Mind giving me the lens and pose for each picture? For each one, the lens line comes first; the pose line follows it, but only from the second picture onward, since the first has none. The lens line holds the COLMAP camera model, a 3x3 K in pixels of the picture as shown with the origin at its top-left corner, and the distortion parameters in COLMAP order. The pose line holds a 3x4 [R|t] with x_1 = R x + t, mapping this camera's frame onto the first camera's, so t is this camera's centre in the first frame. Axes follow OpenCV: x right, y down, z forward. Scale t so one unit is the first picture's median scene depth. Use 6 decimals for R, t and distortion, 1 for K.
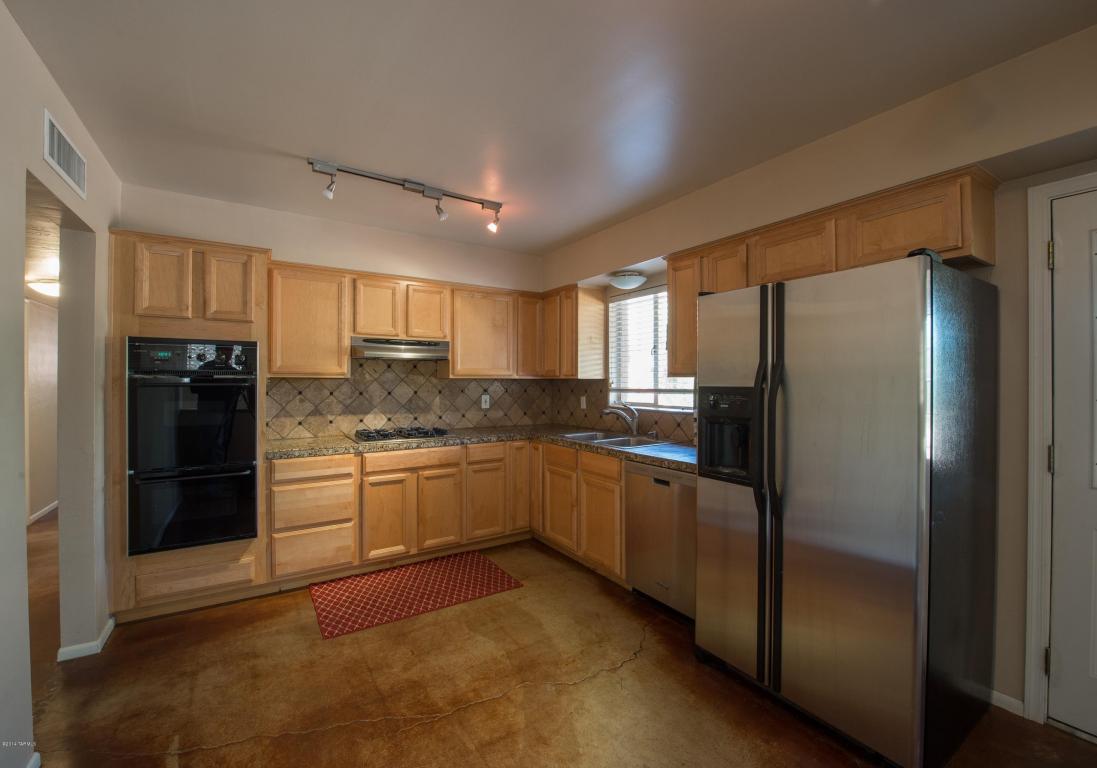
lens RADIAL K [[461.1, 0, 550.8], [0, 461.1, 376.6], [0, 0, 1]] dist [-0.012781, -0.000374]
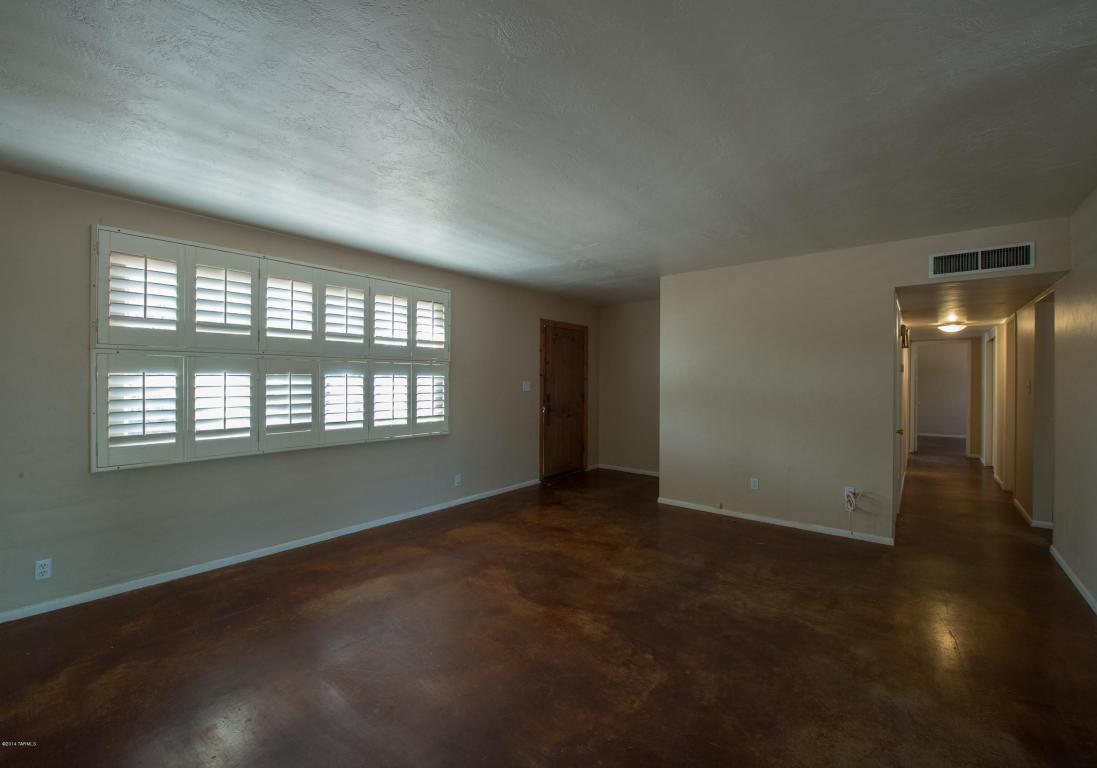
lens RADIAL K [[457.1, 0, 545.2], [0, 457.1, 382.4], [0, 0, 1]] dist [-0.020360, -0.000380]
pose [[0.295515, 0.003939, -0.955330, 0.072939], [0.007789, 0.999948, 0.006532, -0.013049], [0.955306, -0.009372, 0.295470, -1.040252]]
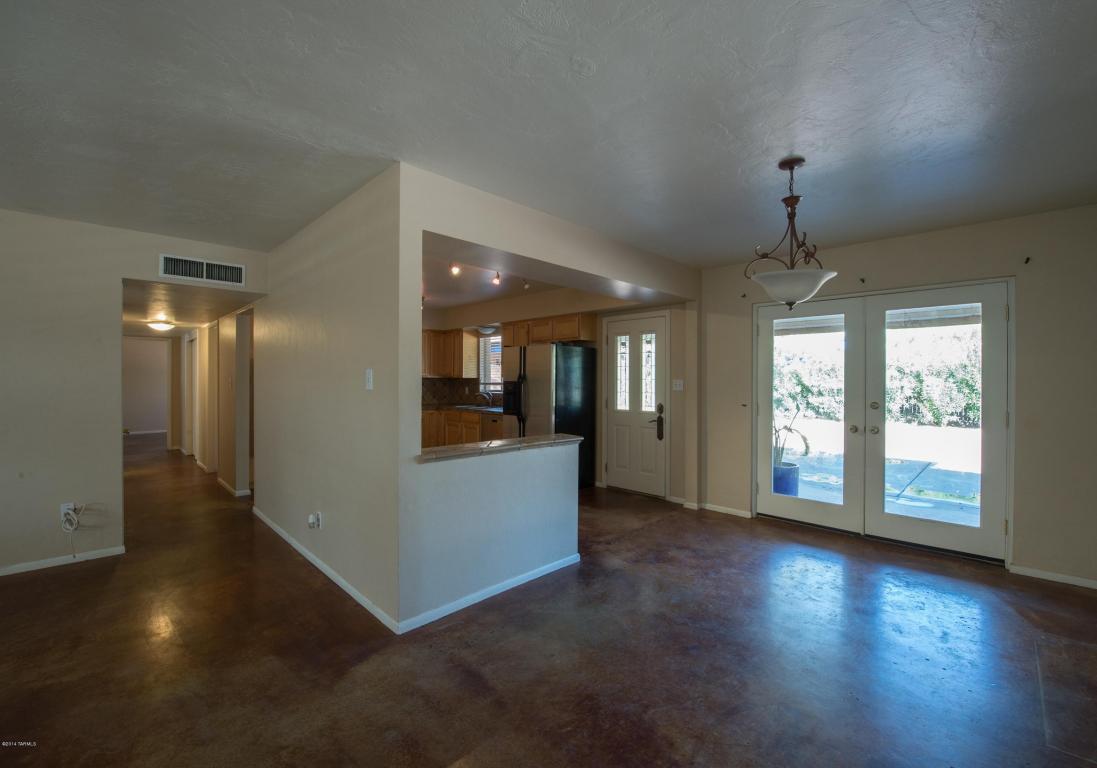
lens RADIAL K [[457.1, 0, 545.2], [0, 457.1, 382.4], [0, 0, 1]] dist [-0.020360, -0.000380]
pose [[0.980636, -0.000543, 0.195836, 0.026329], [-0.003028, 0.999835, 0.017934, -0.013262], [-0.195814, -0.018180, 0.980473, -1.090702]]
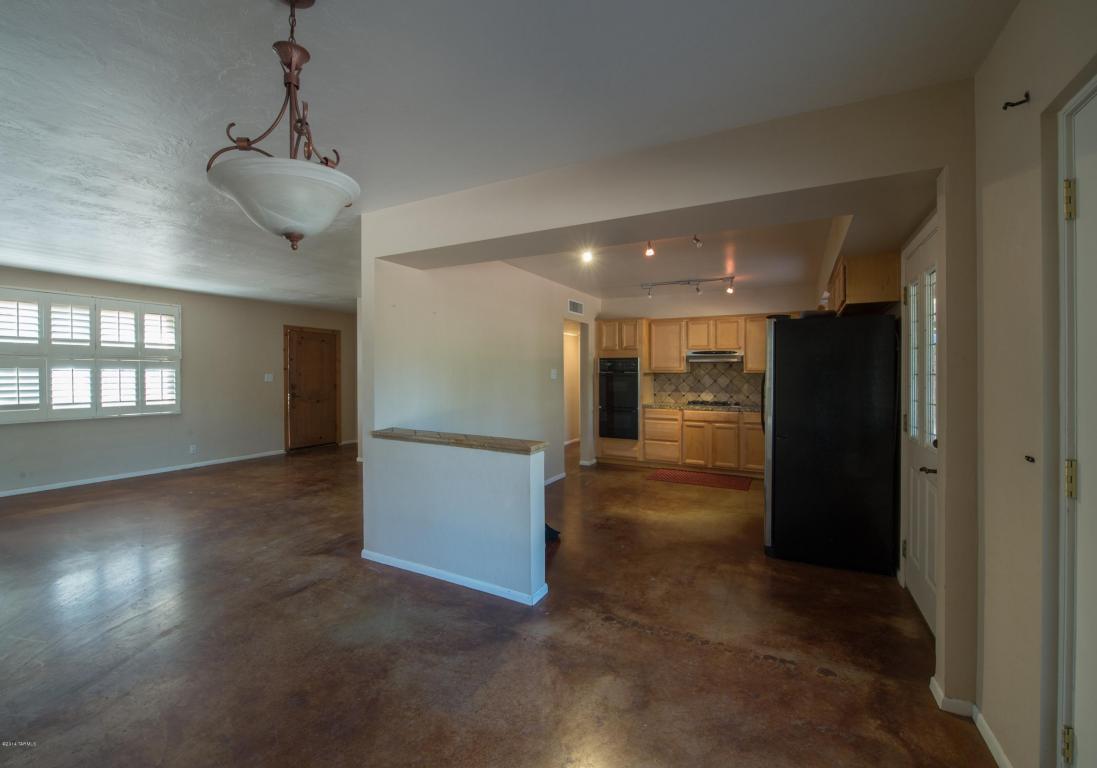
lens RADIAL K [[457.1, 0, 545.2], [0, 457.1, 382.4], [0, 0, 1]] dist [-0.020360, -0.000380]
pose [[0.481083, 0.015093, -0.876545, 1.001045], [0.007749, 0.999740, 0.021468, -0.002107], [0.876641, -0.017120, 0.480841, -0.467806]]
